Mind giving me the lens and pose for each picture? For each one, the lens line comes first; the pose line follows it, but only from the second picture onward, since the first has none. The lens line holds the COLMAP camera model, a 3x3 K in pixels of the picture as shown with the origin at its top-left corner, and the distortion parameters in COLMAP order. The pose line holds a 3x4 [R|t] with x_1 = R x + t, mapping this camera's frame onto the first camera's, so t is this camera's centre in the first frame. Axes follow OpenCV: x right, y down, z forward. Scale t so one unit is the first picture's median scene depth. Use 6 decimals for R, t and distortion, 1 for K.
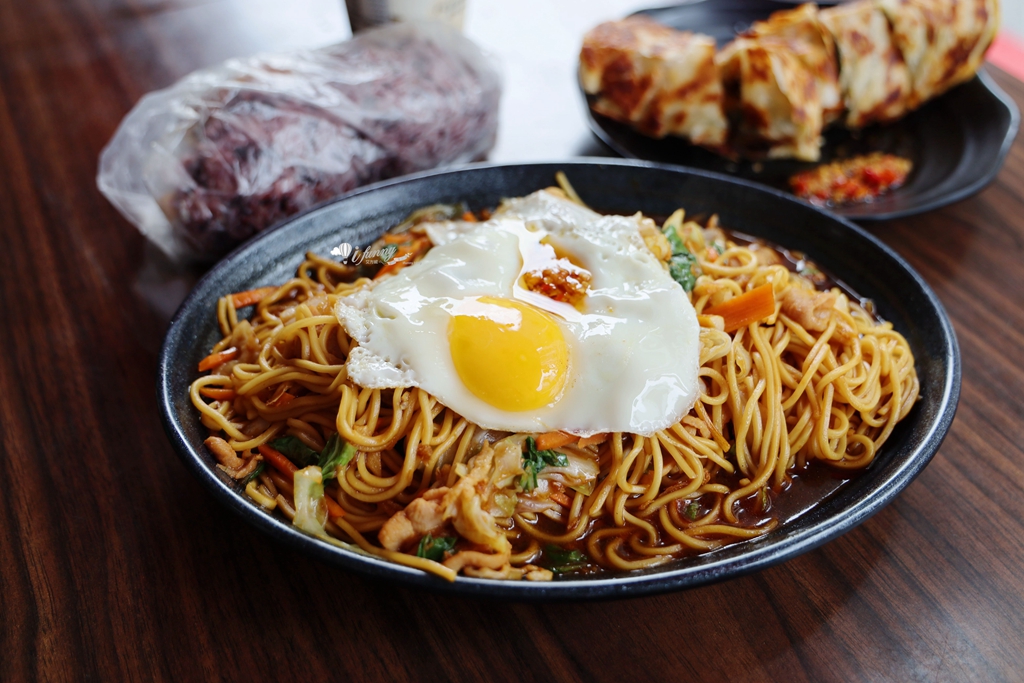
lens RADIAL K [[1078.3, 0, 512.0], [0, 1078.3, 341.5], [0, 0, 1]] dist [-0.001400, 0.012319]
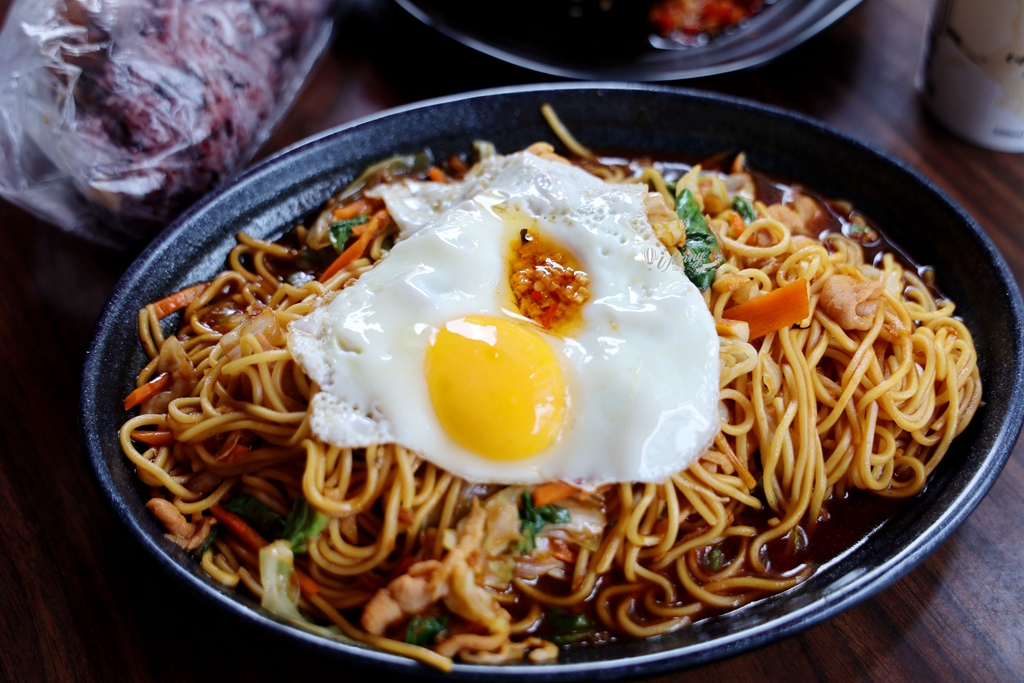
lens RADIAL K [[1592.6, 0, 512.0], [0, 1592.6, 341.5], [0, 0, 1]] dist [0.090431, 0.053715]
pose [[0.998878, -0.044263, 0.016820, -0.010297], [0.040860, 0.985244, 0.166205, -0.232450], [-0.023928, -0.165331, 0.985948, -0.237872]]
